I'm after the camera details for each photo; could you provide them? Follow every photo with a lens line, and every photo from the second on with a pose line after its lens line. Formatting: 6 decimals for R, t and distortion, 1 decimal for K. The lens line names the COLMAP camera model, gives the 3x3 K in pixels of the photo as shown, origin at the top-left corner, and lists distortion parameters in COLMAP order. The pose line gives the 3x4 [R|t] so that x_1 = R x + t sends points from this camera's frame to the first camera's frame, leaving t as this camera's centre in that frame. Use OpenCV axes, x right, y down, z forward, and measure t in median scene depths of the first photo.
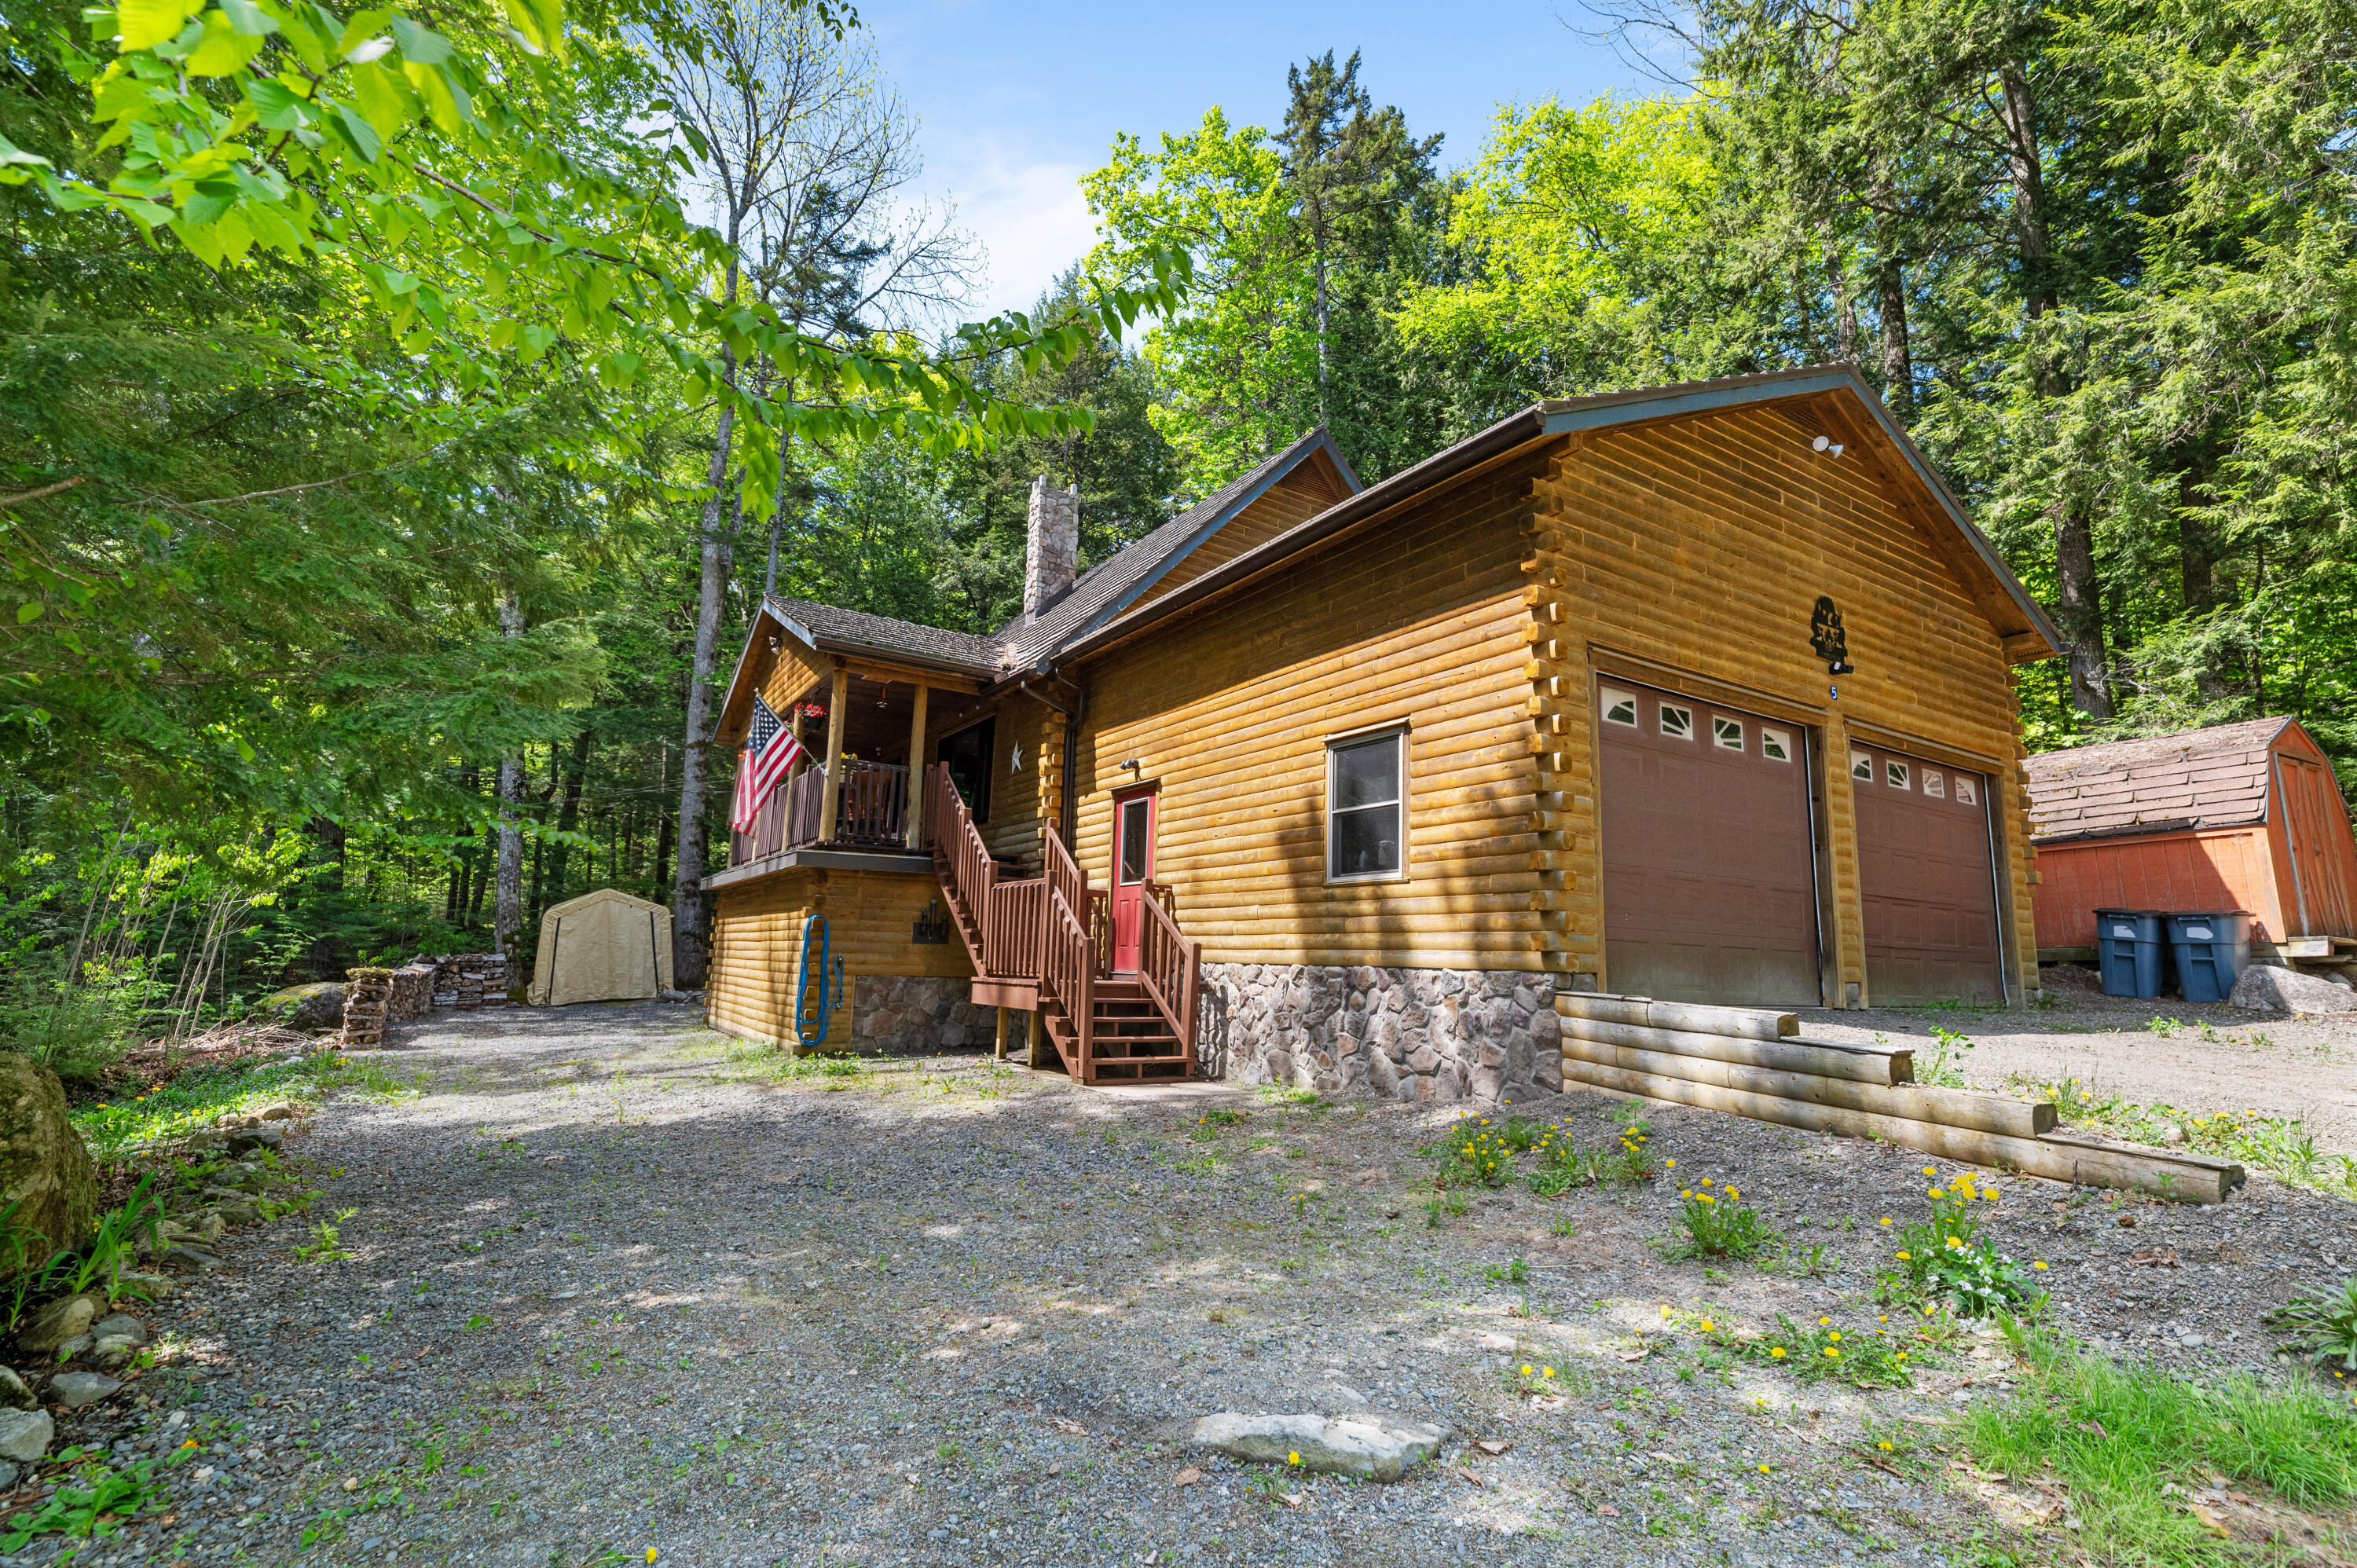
lens RADIAL K [[1075.4, 0, 1180.8], [0, 1075.4, 781.4], [0, 0, 1]] dist [-0.000550, 0.000002]
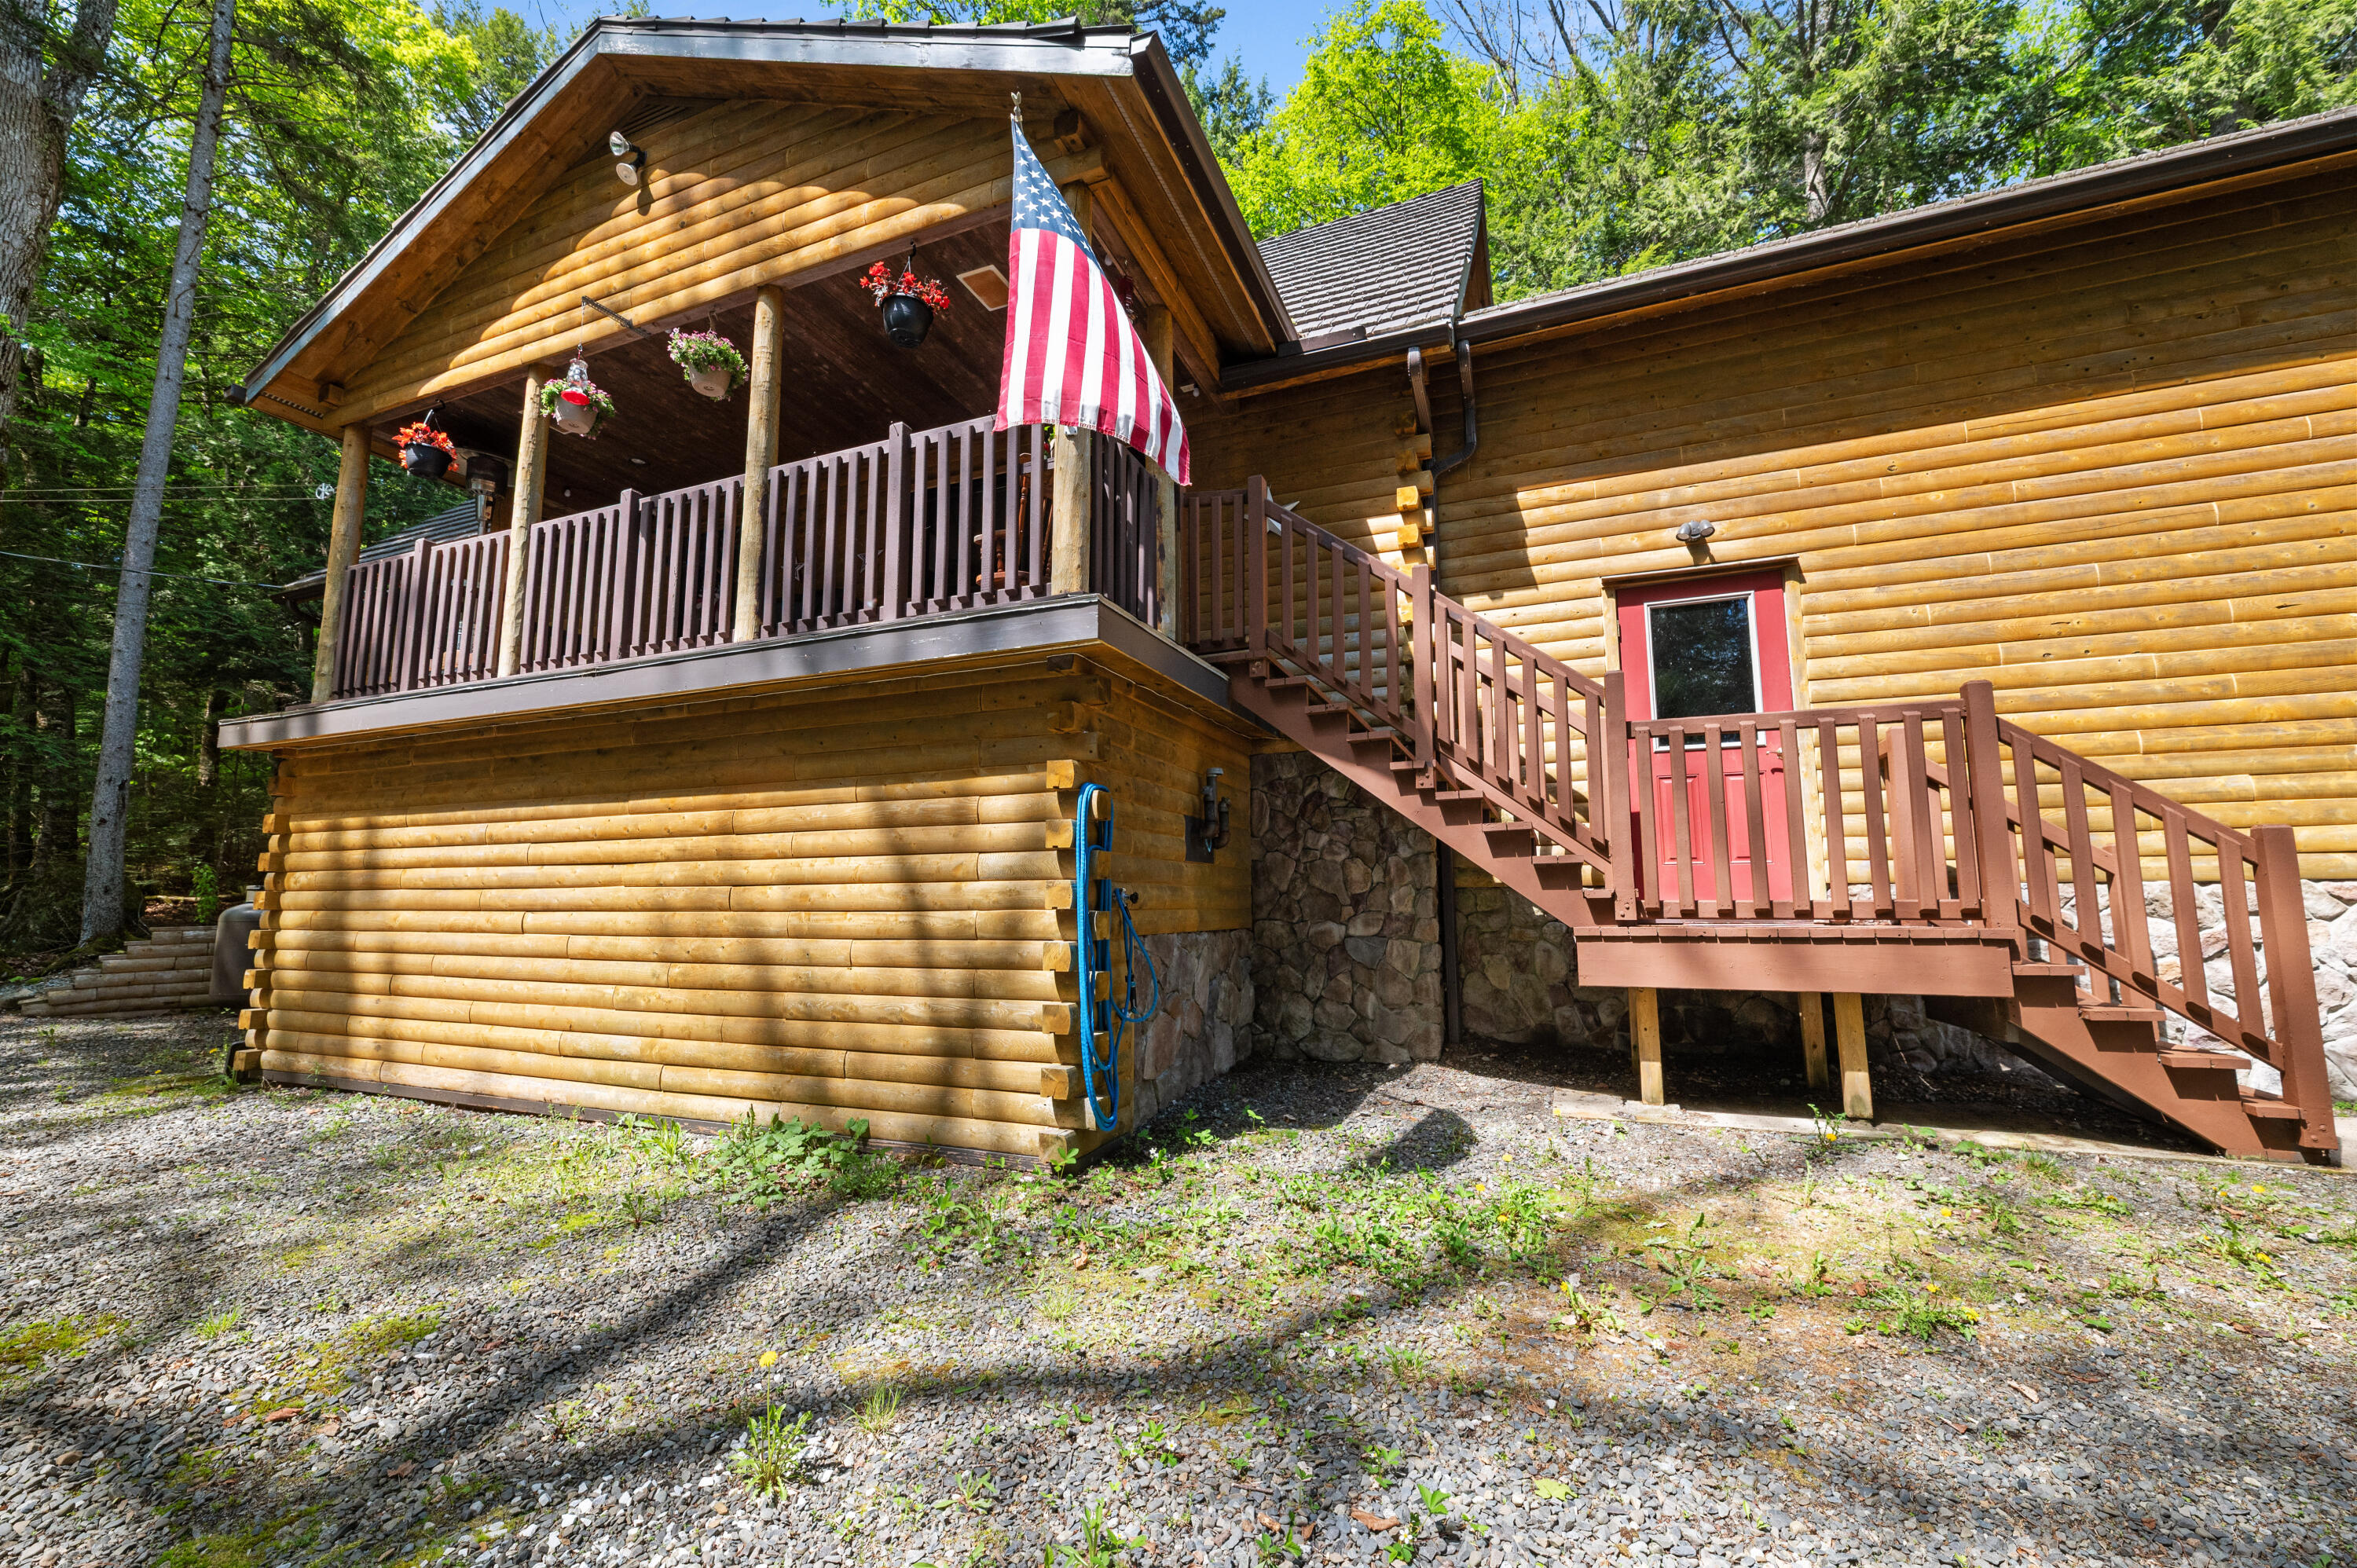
lens RADIAL K [[936.0, 0, 1184.1], [0, 936.0, 789.7], [0, 0, 1]] dist [0.002904, -0.000130]
pose [[0.808953, 0.050164, 0.585729, -0.376429], [-0.077278, 0.996781, 0.021361, 0.088922], [-0.582772, -0.062544, 0.810226, 0.536146]]
